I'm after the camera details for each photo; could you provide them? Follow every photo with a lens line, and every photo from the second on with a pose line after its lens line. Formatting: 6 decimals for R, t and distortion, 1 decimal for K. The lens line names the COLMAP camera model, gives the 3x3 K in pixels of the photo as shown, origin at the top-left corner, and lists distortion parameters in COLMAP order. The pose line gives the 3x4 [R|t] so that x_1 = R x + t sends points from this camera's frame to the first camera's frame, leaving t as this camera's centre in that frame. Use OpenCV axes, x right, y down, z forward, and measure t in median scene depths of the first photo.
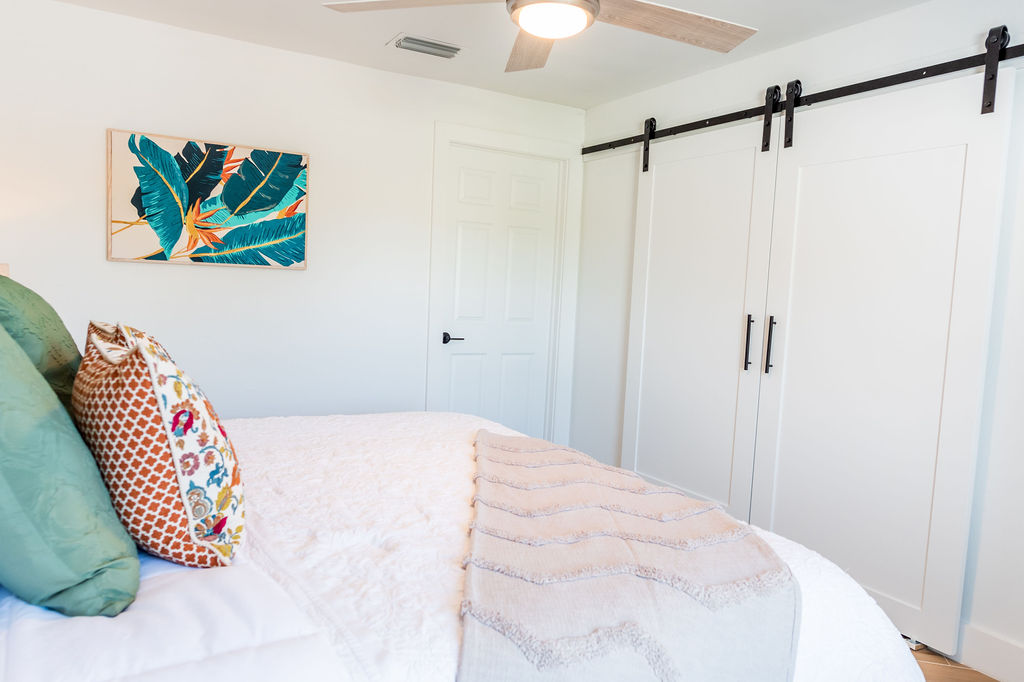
lens RADIAL K [[725.5, 0, 508.7], [0, 725.5, 338.7], [0, 0, 1]] dist [-0.007580, -0.001746]
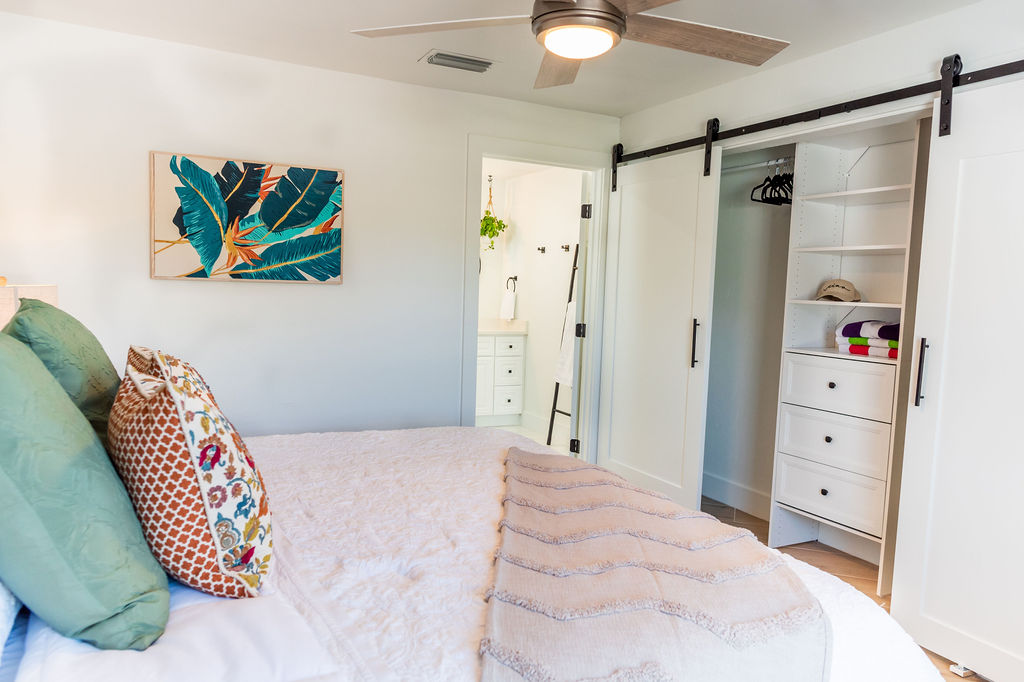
lens RADIAL K [[725.5, 0, 506.6], [0, 725.5, 339.6], [0, 0, 1]] dist [-0.007580, -0.001746]
pose [[0.998168, -0.005484, -0.060250, 0.012427], [0.005561, 0.999984, 0.001120, -0.019857], [0.060243, -0.001453, 0.998183, 0.001434]]
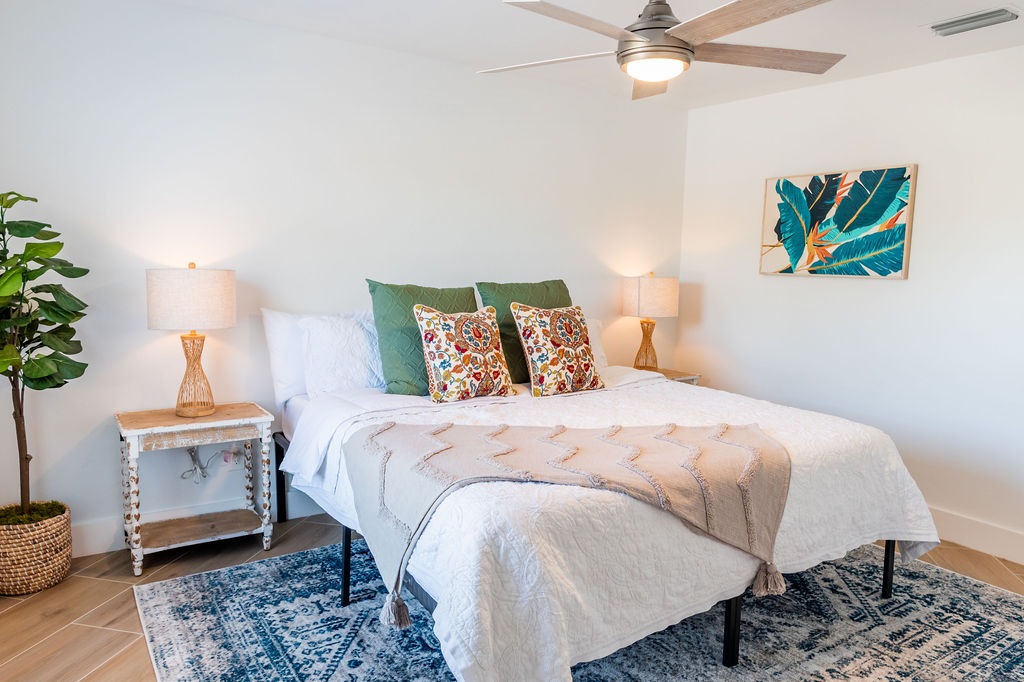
lens RADIAL K [[725.5, 0, 508.7], [0, 725.5, 345.1], [0, 0, 1]] dist [-0.007580, -0.001746]
pose [[0.036625, 0.072223, -0.996716, 0.816528], [-0.096660, 0.992964, 0.068400, -0.021907], [0.994643, 0.093837, 0.043348, 0.472315]]
